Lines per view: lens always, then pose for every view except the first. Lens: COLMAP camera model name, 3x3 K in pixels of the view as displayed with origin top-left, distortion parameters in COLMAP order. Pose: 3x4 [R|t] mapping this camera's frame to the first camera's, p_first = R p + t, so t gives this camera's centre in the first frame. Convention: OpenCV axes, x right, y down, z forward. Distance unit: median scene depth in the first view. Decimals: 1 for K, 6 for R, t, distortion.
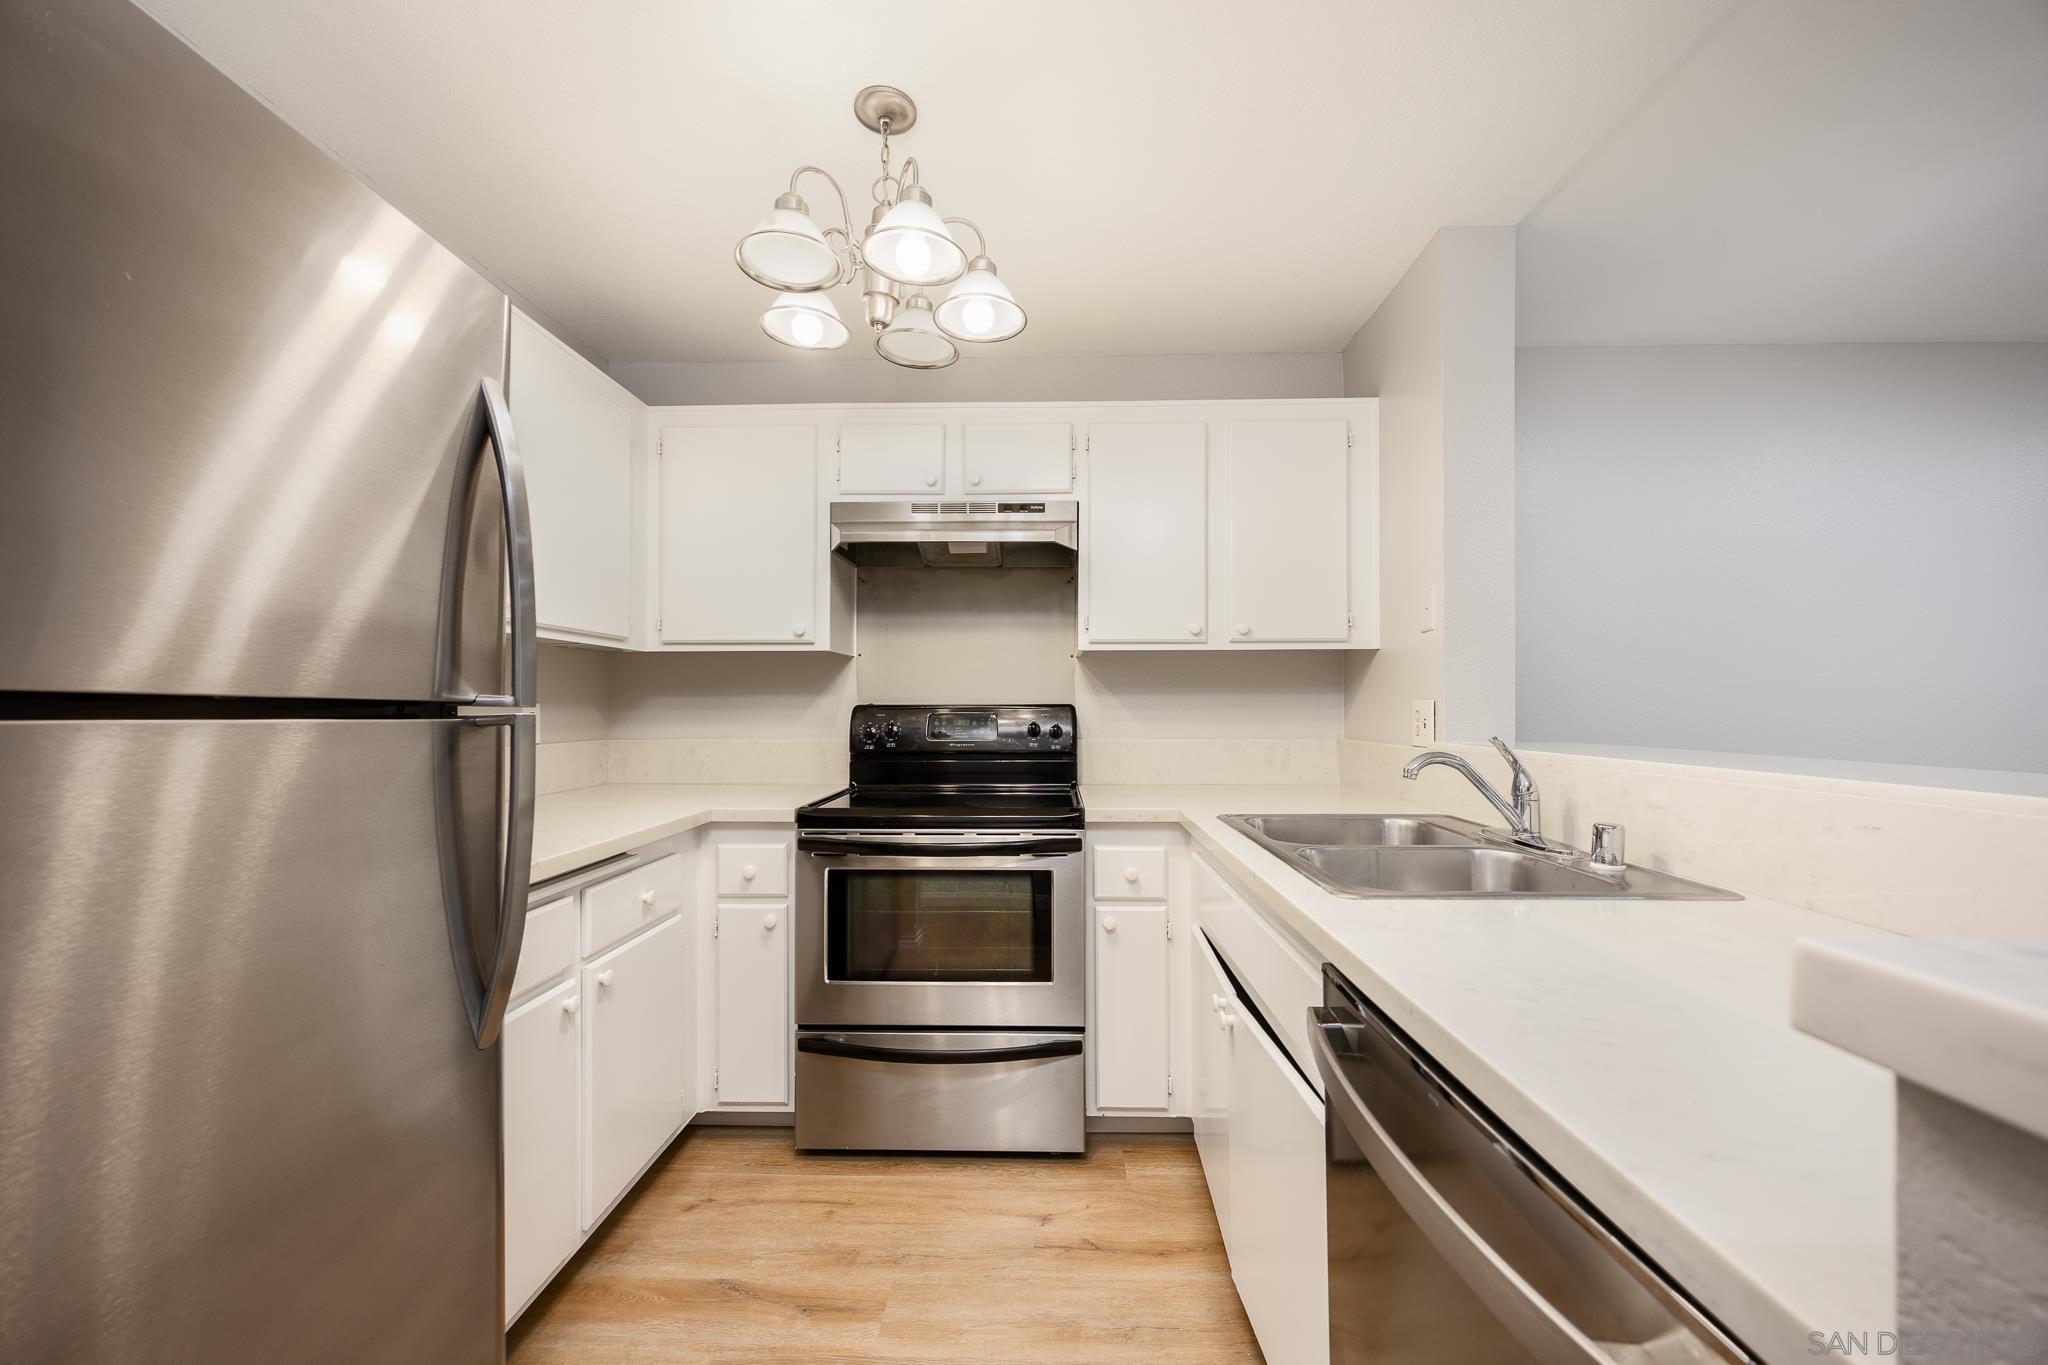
lens RADIAL K [[789.1, 0, 1027.8], [0, 789.1, 693.9], [0, 0, 1]] dist [-0.000496, -0.000031]
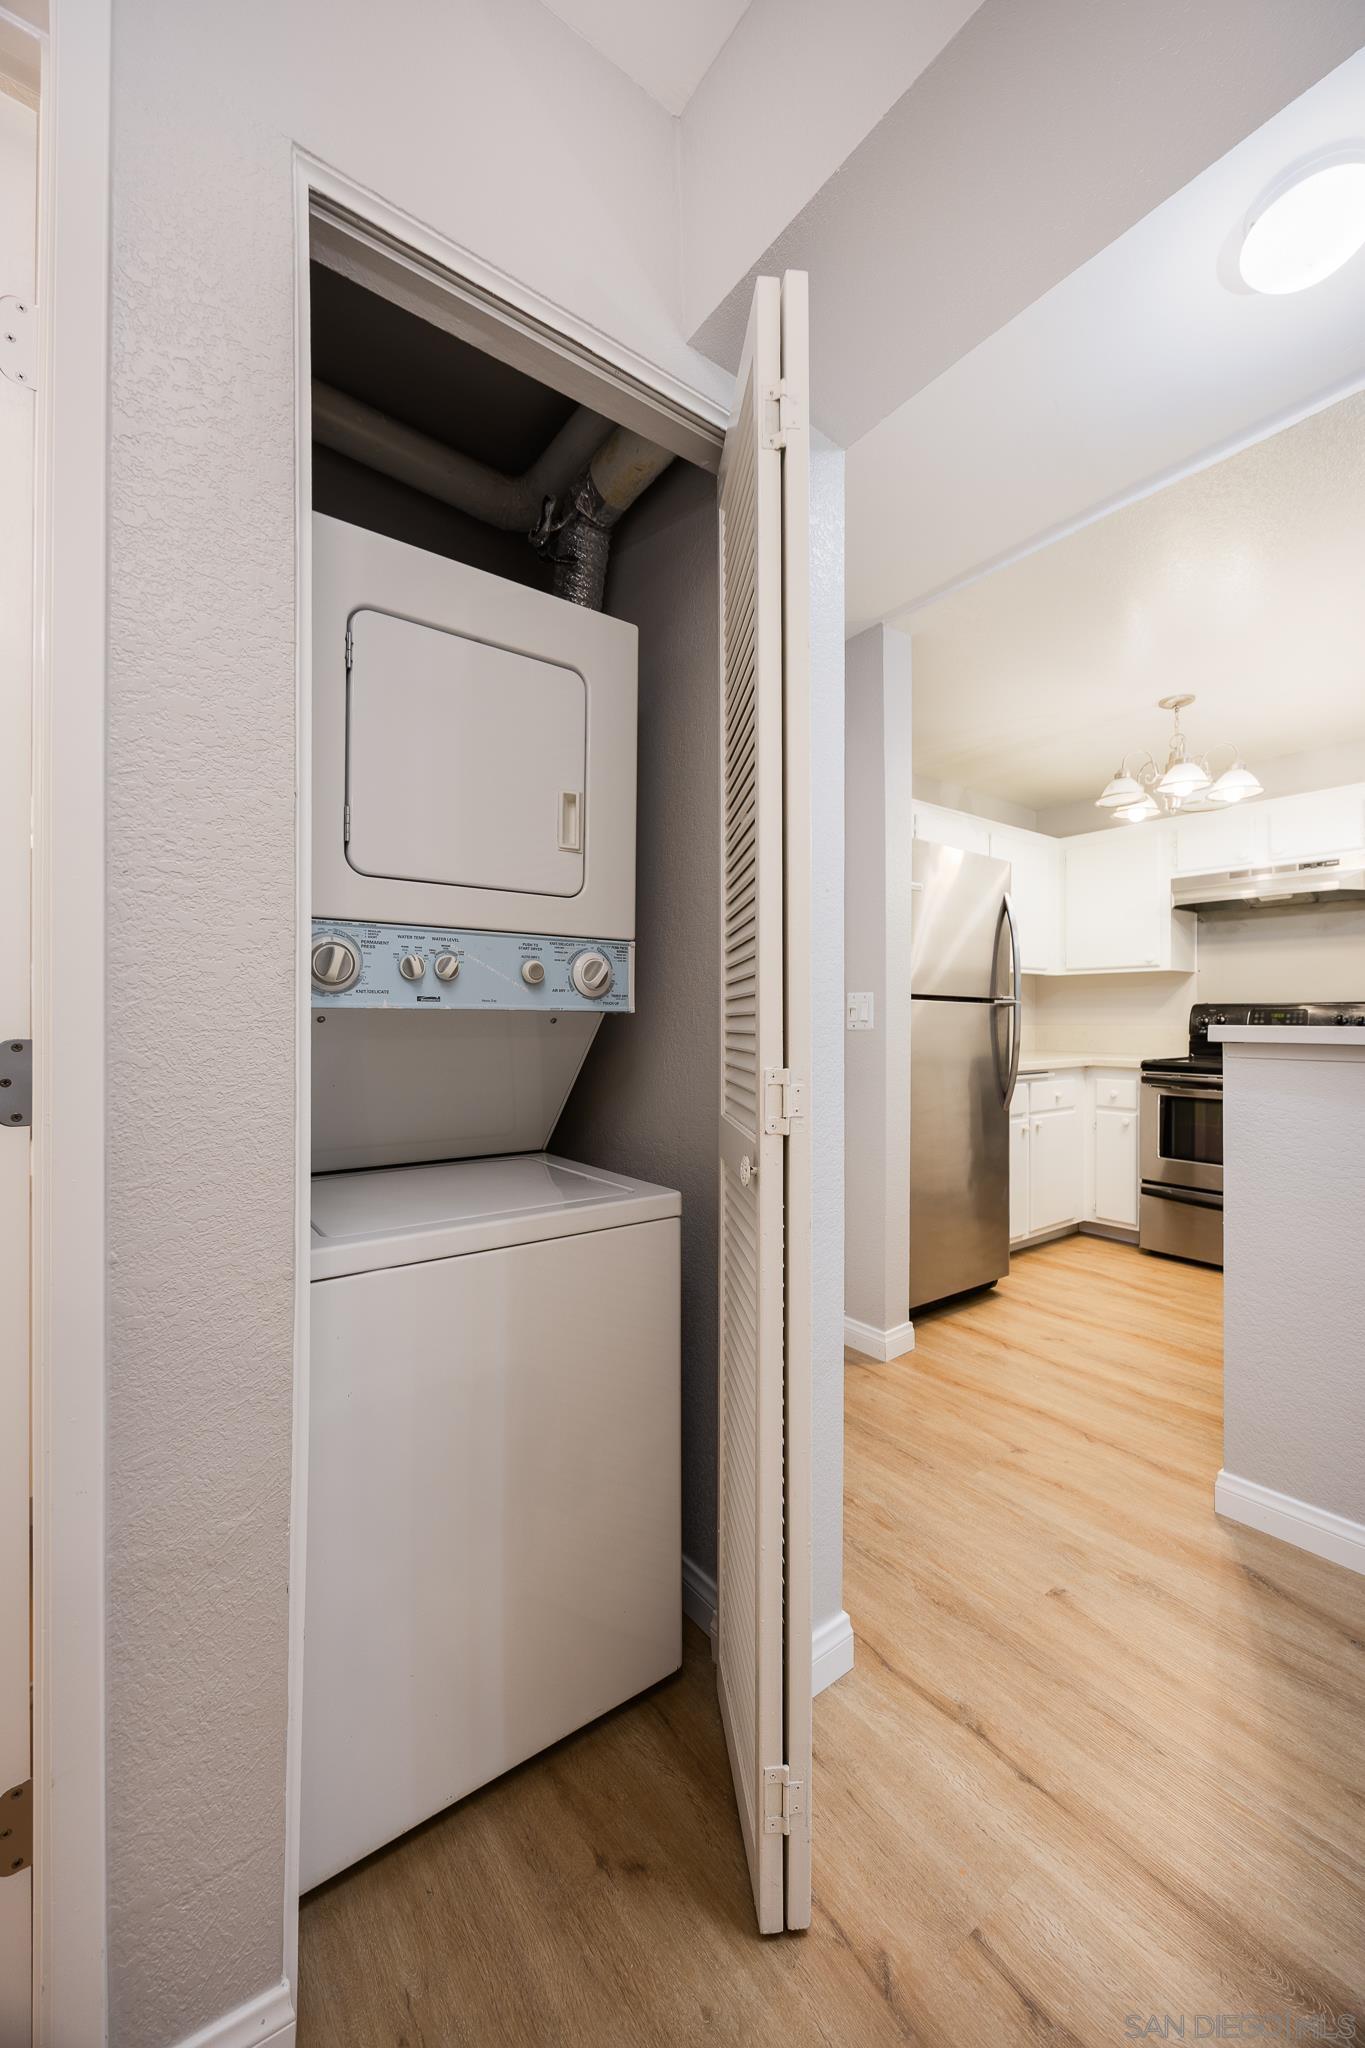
lens RADIAL K [[789.1, 0, 681.2], [0, 789.1, 1020.6], [0, 0, 1]] dist [-0.000496, -0.000031]
pose [[0.622755, 0.006008, -0.782394, 0.452035], [0.004217, 0.999930, 0.011035, 0.030841], [0.782405, -0.010171, 0.622686, -0.920803]]
